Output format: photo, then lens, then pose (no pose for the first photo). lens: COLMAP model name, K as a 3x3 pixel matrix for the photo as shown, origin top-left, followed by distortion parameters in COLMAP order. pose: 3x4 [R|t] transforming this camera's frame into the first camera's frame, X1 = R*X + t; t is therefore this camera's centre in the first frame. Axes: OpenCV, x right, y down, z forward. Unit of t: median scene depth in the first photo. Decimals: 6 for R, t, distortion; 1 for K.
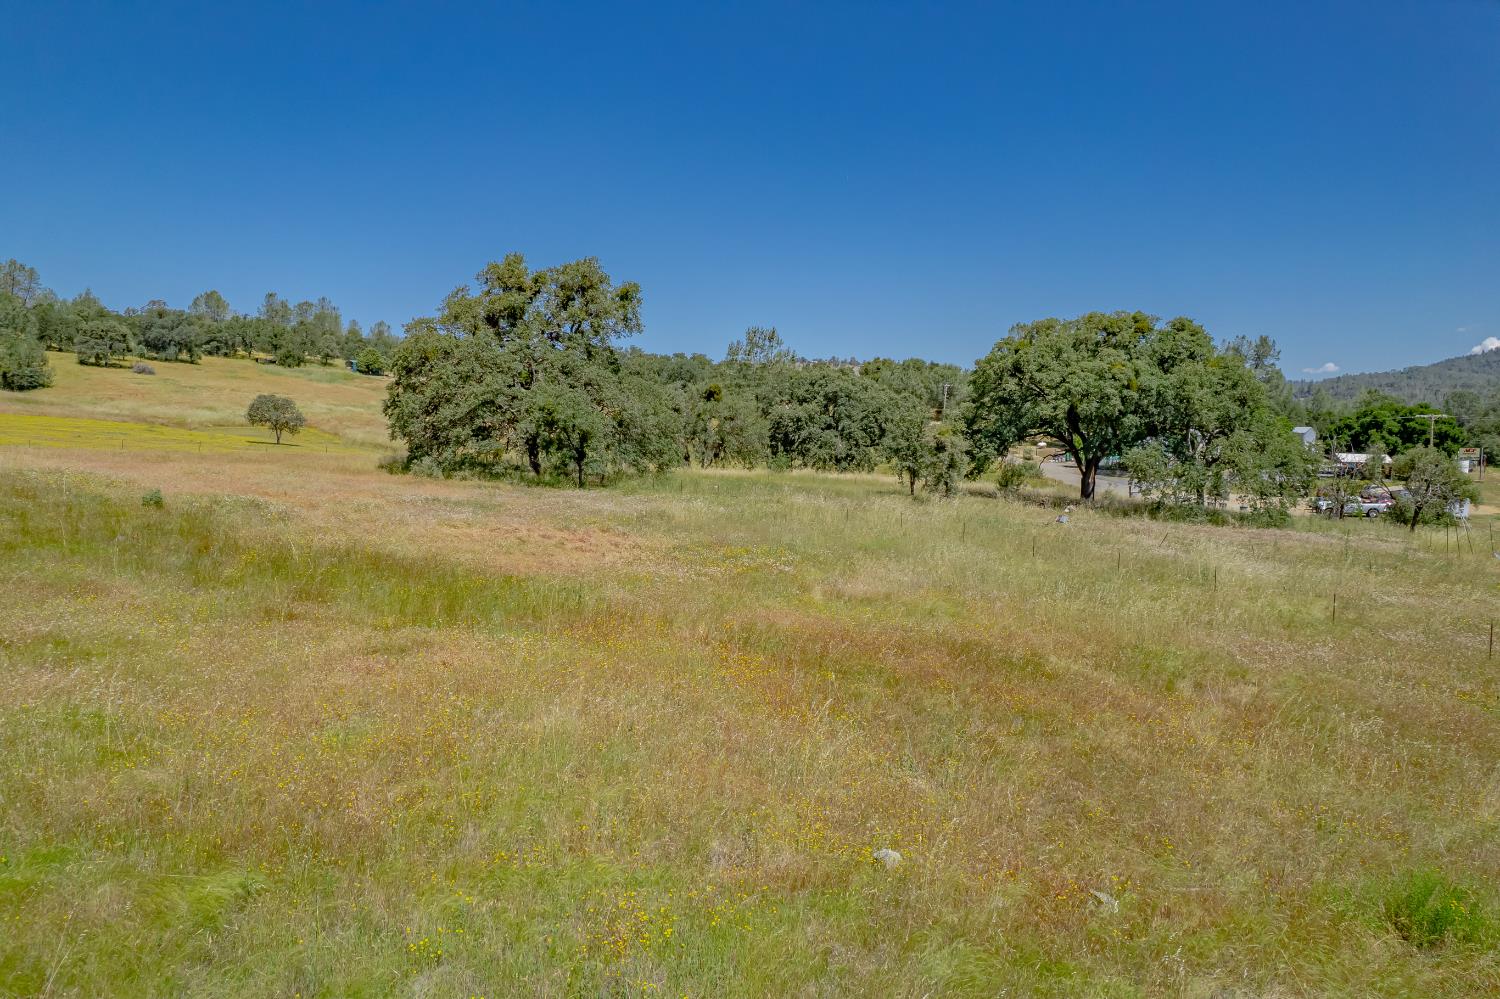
lens RADIAL K [[970.2, 0, 750.0], [0, 970.2, 499.5], [0, 0, 1]] dist [-0.088264, 0.084252]
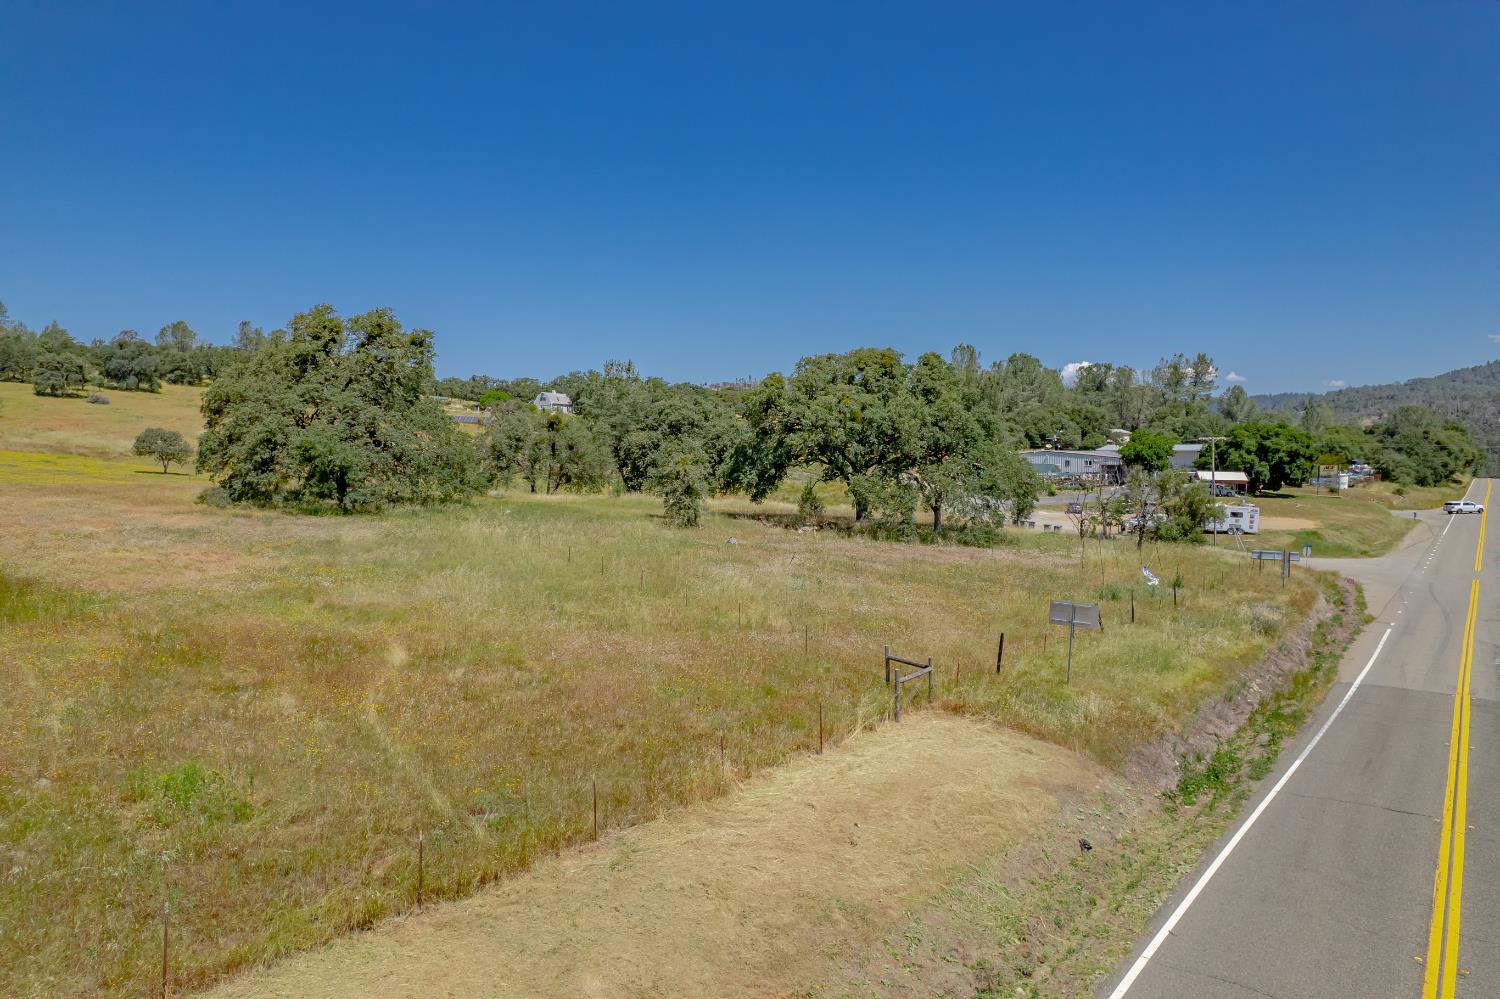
lens RADIAL K [[970.2, 0, 750.0], [0, 970.2, 499.5], [0, 0, 1]] dist [-0.088264, 0.084252]
pose [[0.999908, -0.008040, -0.010903, 0.096917], [0.007840, 0.999803, -0.018242, -0.001859], [0.011047, 0.018155, 0.999774, -0.037997]]
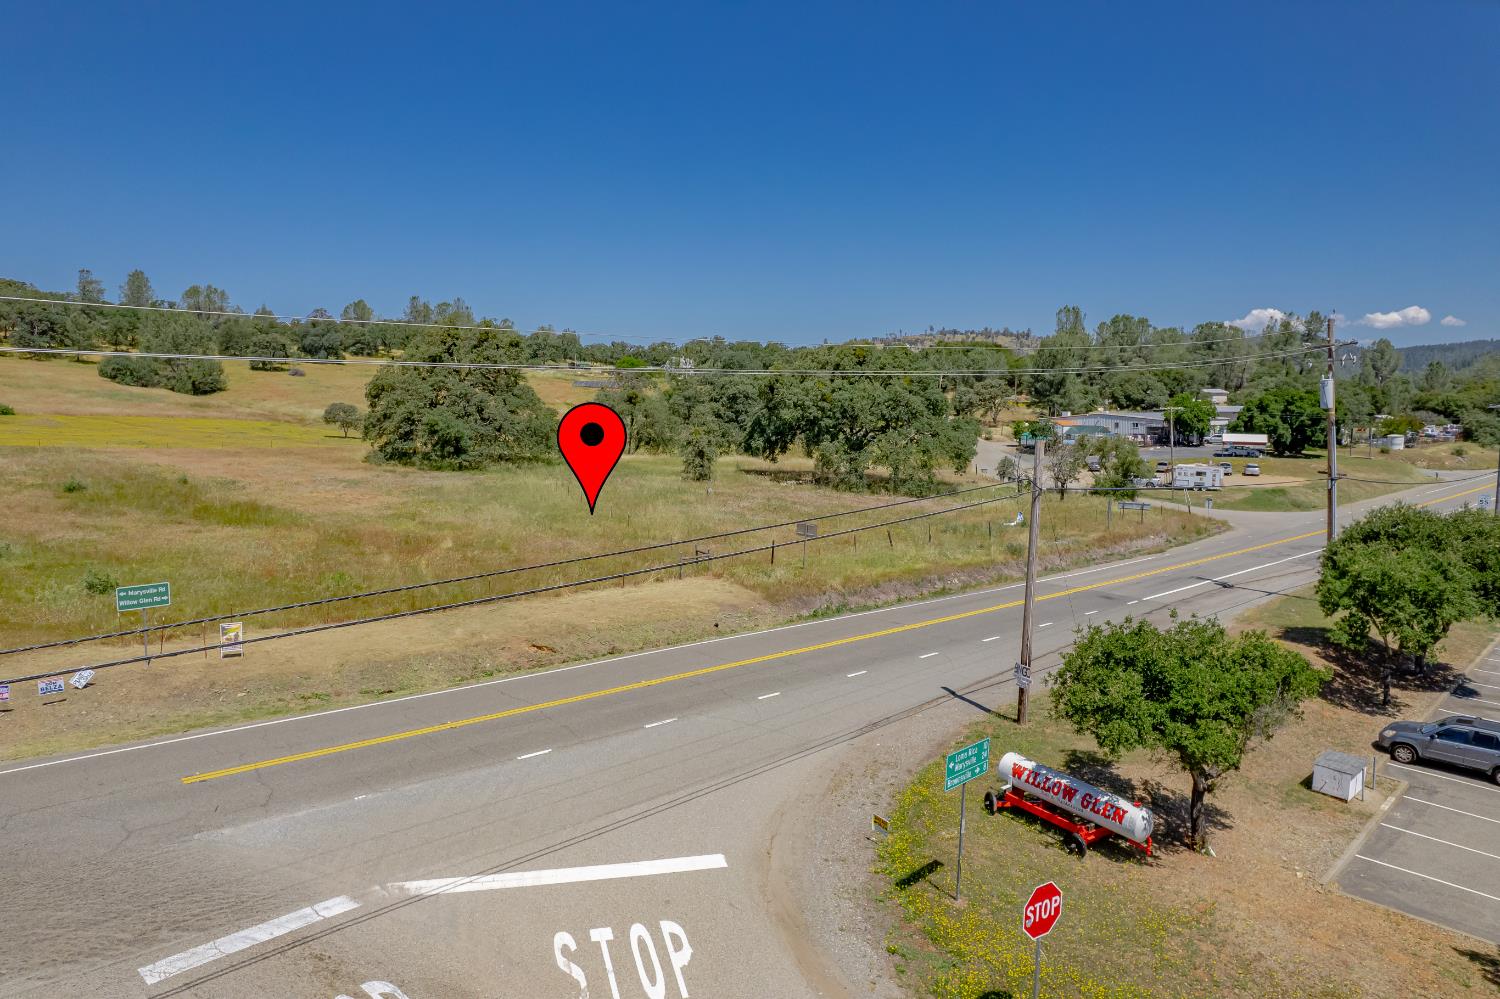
lens RADIAL K [[969.2, 0, 750.0], [0, 969.2, 499.5], [0, 0, 1]] dist [-0.045616, 0.001105]
pose [[0.985148, 0.002290, -0.171691, 0.180945], [0.002469, 0.999619, 0.027502, -0.002082], [0.171689, -0.027518, 0.984767, -0.160659]]
